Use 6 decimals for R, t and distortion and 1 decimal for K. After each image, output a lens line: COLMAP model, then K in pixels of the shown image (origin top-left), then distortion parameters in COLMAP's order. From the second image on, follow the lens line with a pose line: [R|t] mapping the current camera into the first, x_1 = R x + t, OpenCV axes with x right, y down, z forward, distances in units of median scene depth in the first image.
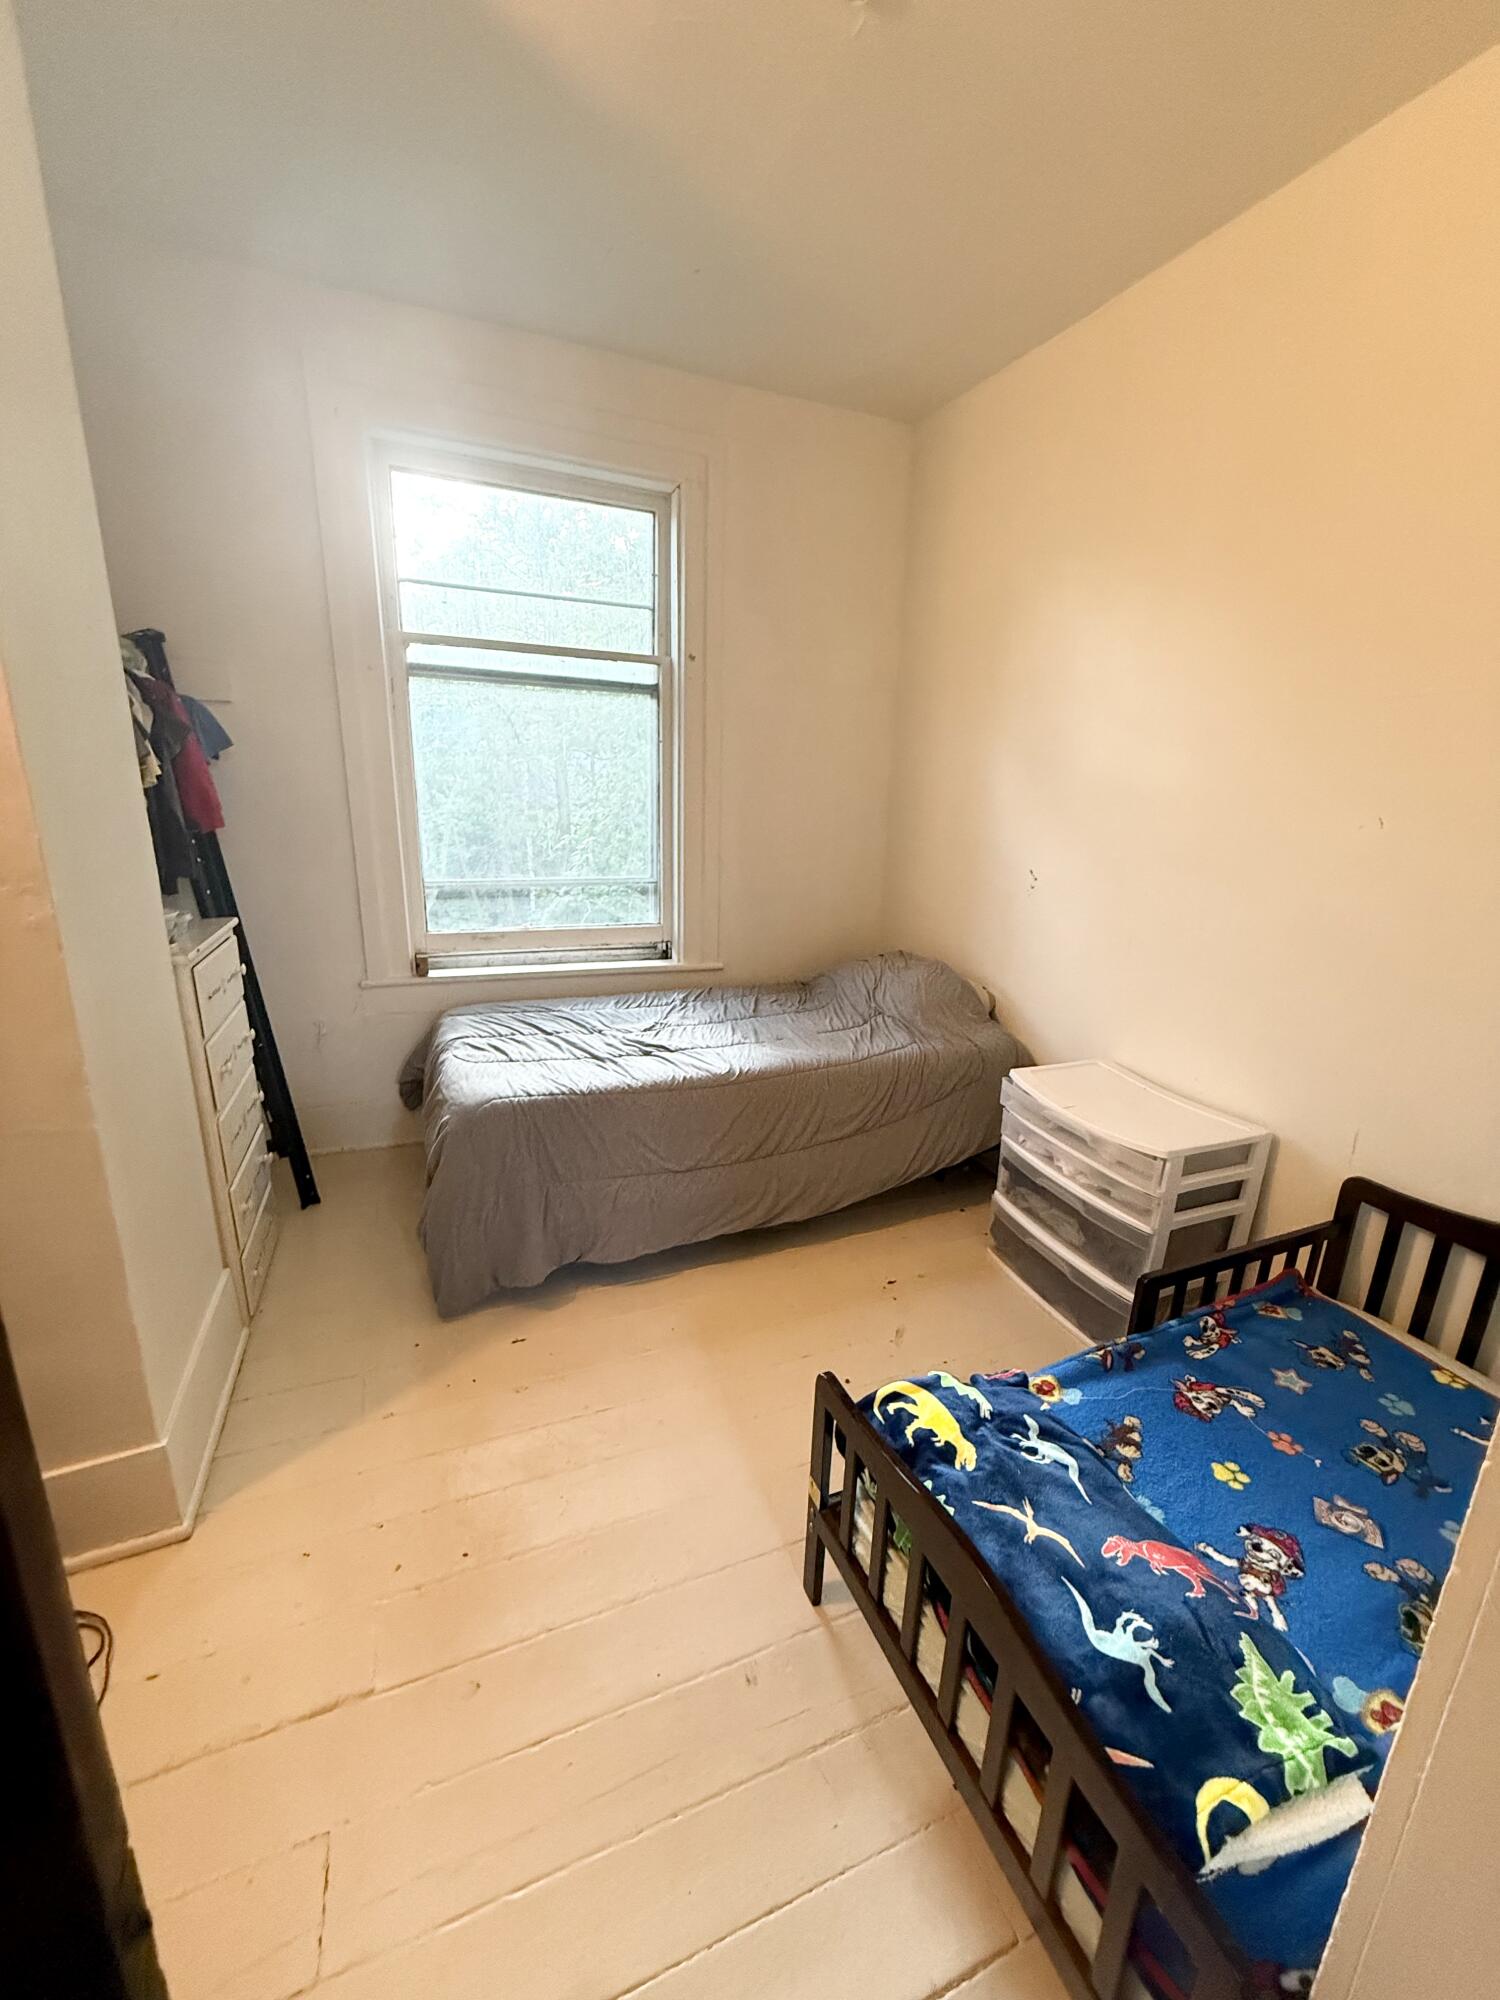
lens RADIAL K [[795.7, 0, 750.4], [0, 795.7, 1002.4], [0, 0, 1]] dist [0.002382, -0.000319]
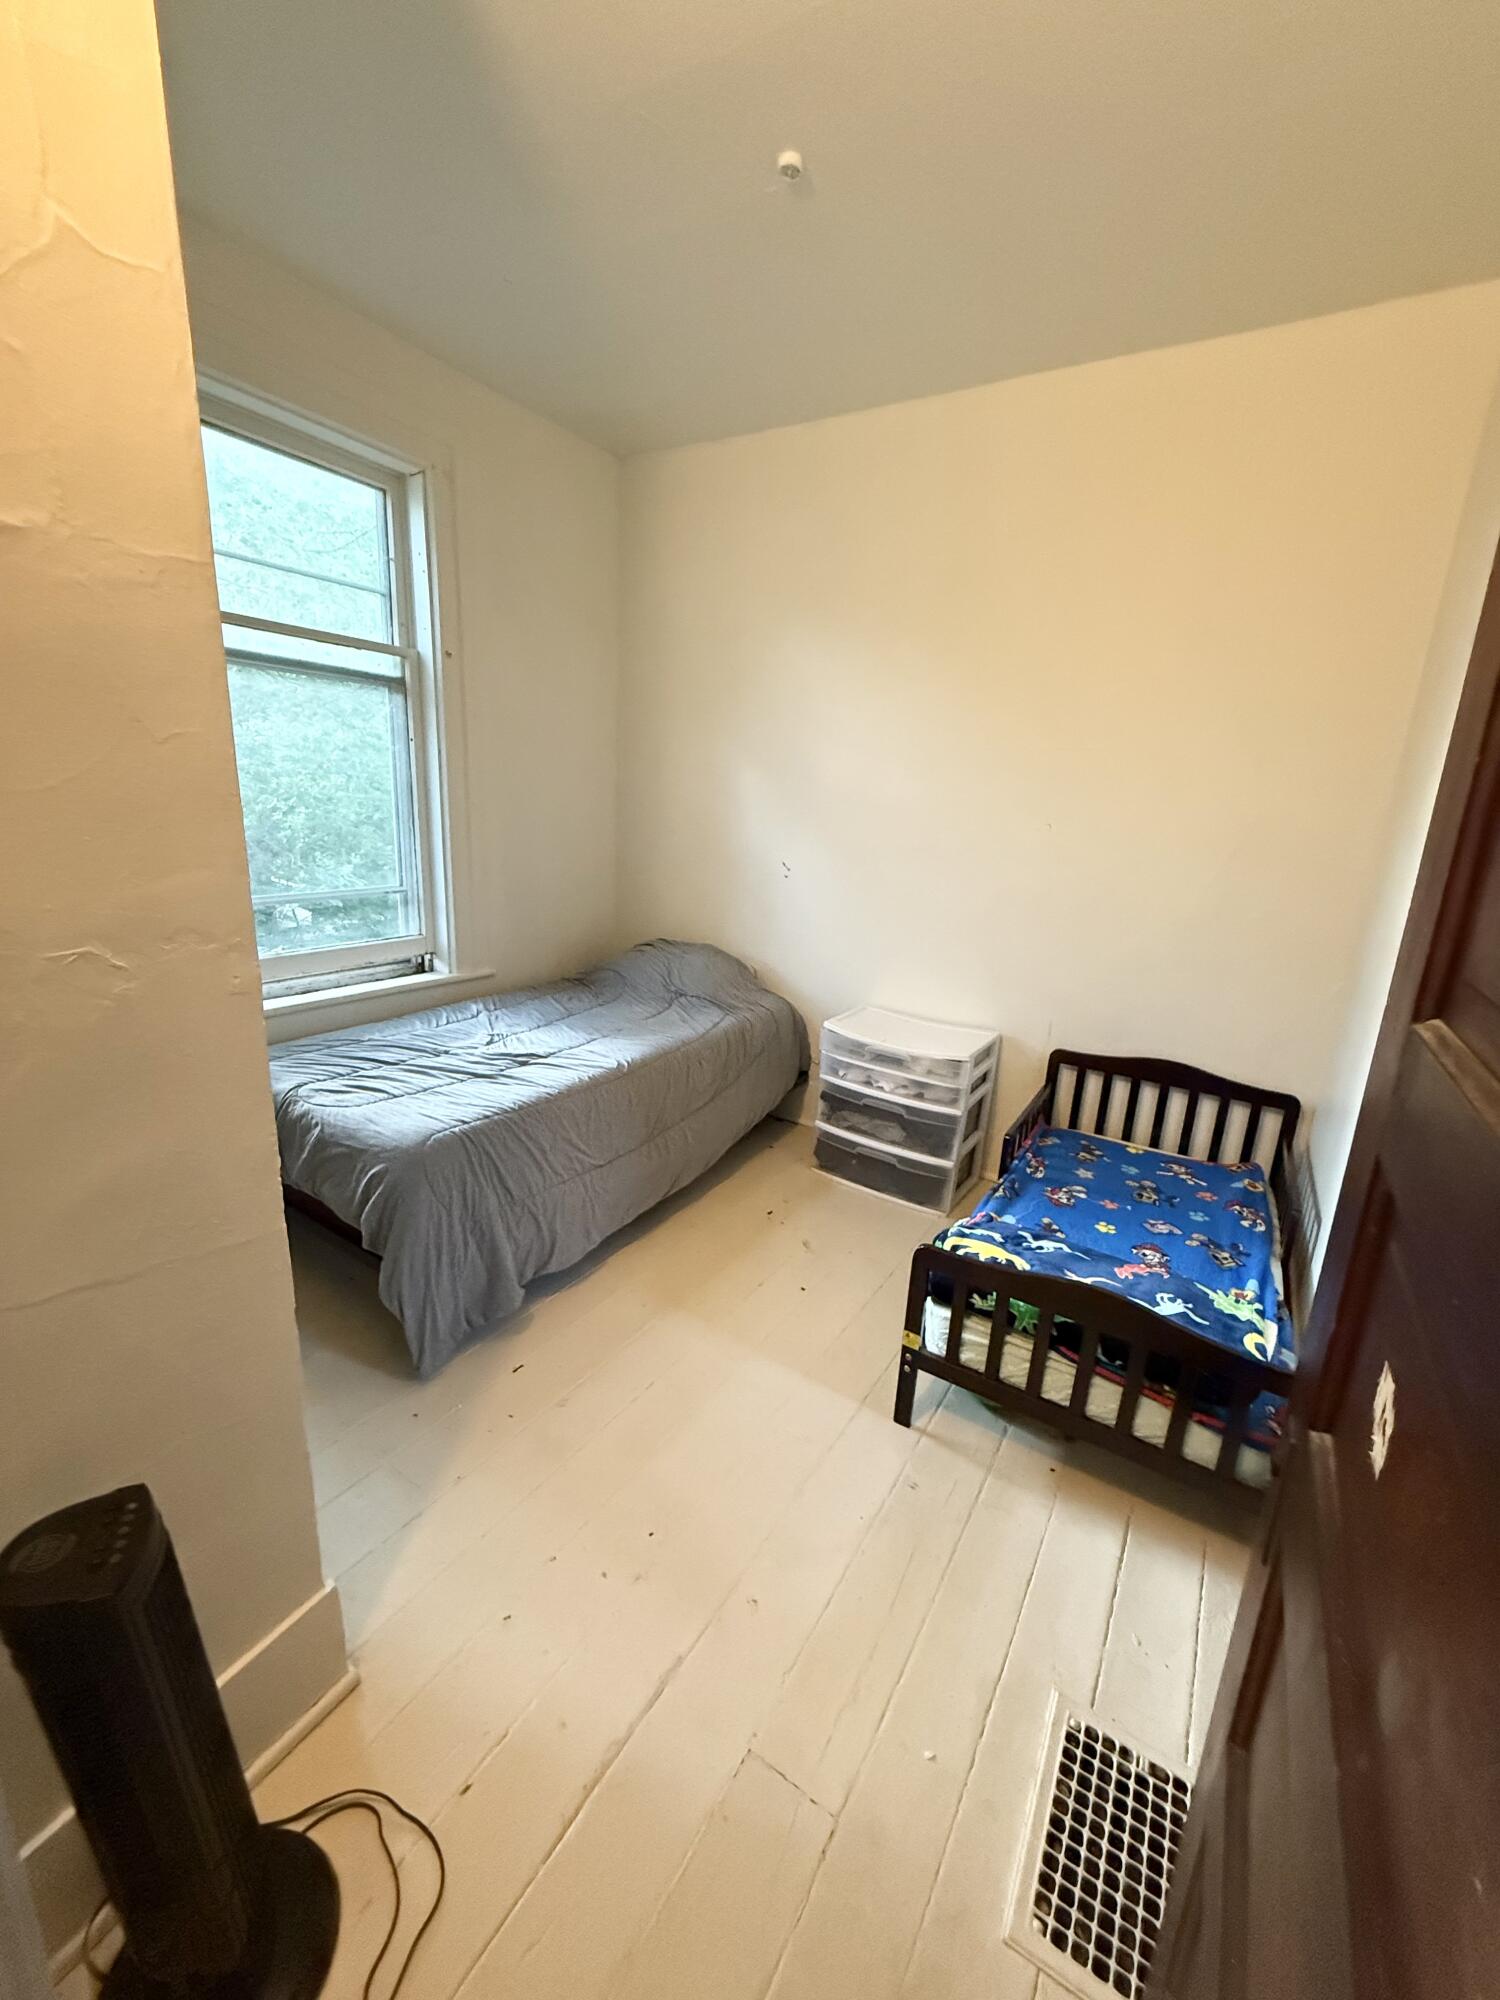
lens RADIAL K [[795.7, 0, 750.9], [0, 795.7, 1003.1], [0, 0, 1]] dist [0.002382, -0.000319]
pose [[0.818801, -0.139298, 0.556922, -0.455417], [0.130493, 0.989881, 0.055736, -0.029565], [-0.559050, 0.027038, 0.828693, 0.017711]]
